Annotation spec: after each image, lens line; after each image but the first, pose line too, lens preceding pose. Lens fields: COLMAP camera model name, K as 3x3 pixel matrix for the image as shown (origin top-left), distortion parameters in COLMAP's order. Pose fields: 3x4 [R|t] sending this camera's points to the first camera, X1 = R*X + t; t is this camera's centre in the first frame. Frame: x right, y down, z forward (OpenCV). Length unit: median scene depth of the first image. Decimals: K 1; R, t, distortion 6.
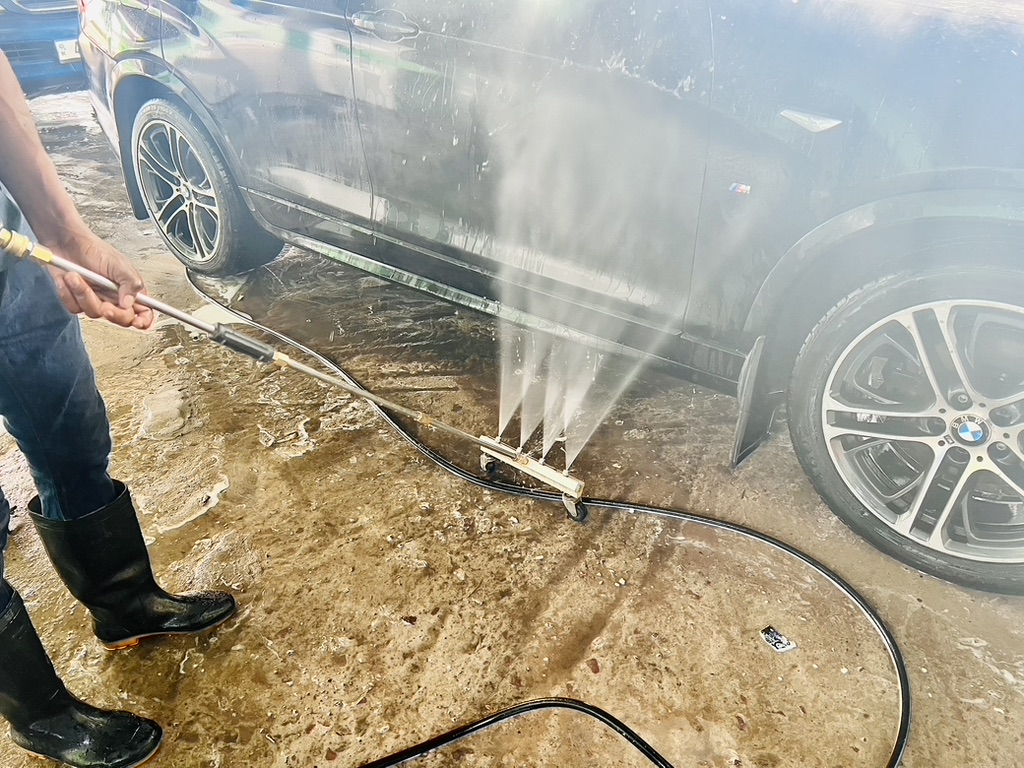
lens RADIAL K [[780.2, 0, 511.6], [0, 780.2, 381.4], [0, 0, 1]] dist [0.024344, -0.031405]
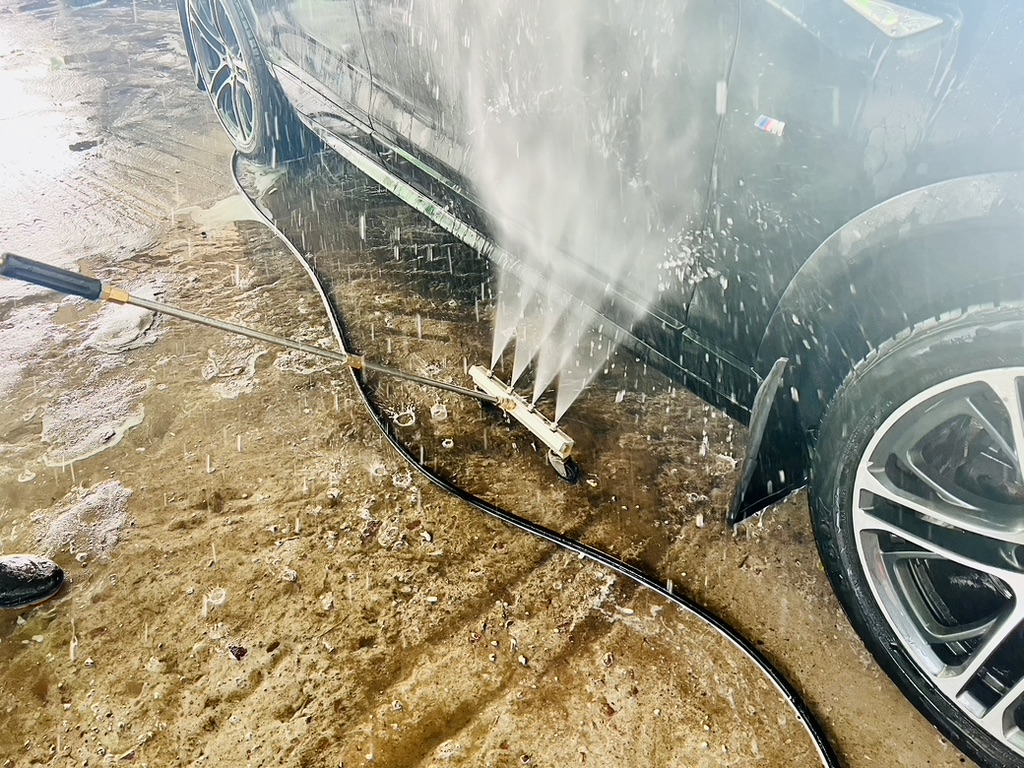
lens RADIAL K [[780.2, 0, 510.3], [0, 780.2, 384.0], [0, 0, 1]] dist [0.024344, -0.031405]
pose [[0.964682, 0.158463, -0.210425, 0.243589], [-0.128265, 0.980300, 0.150203, -0.107070], [0.230081, -0.117908, 0.966002, 0.315651]]
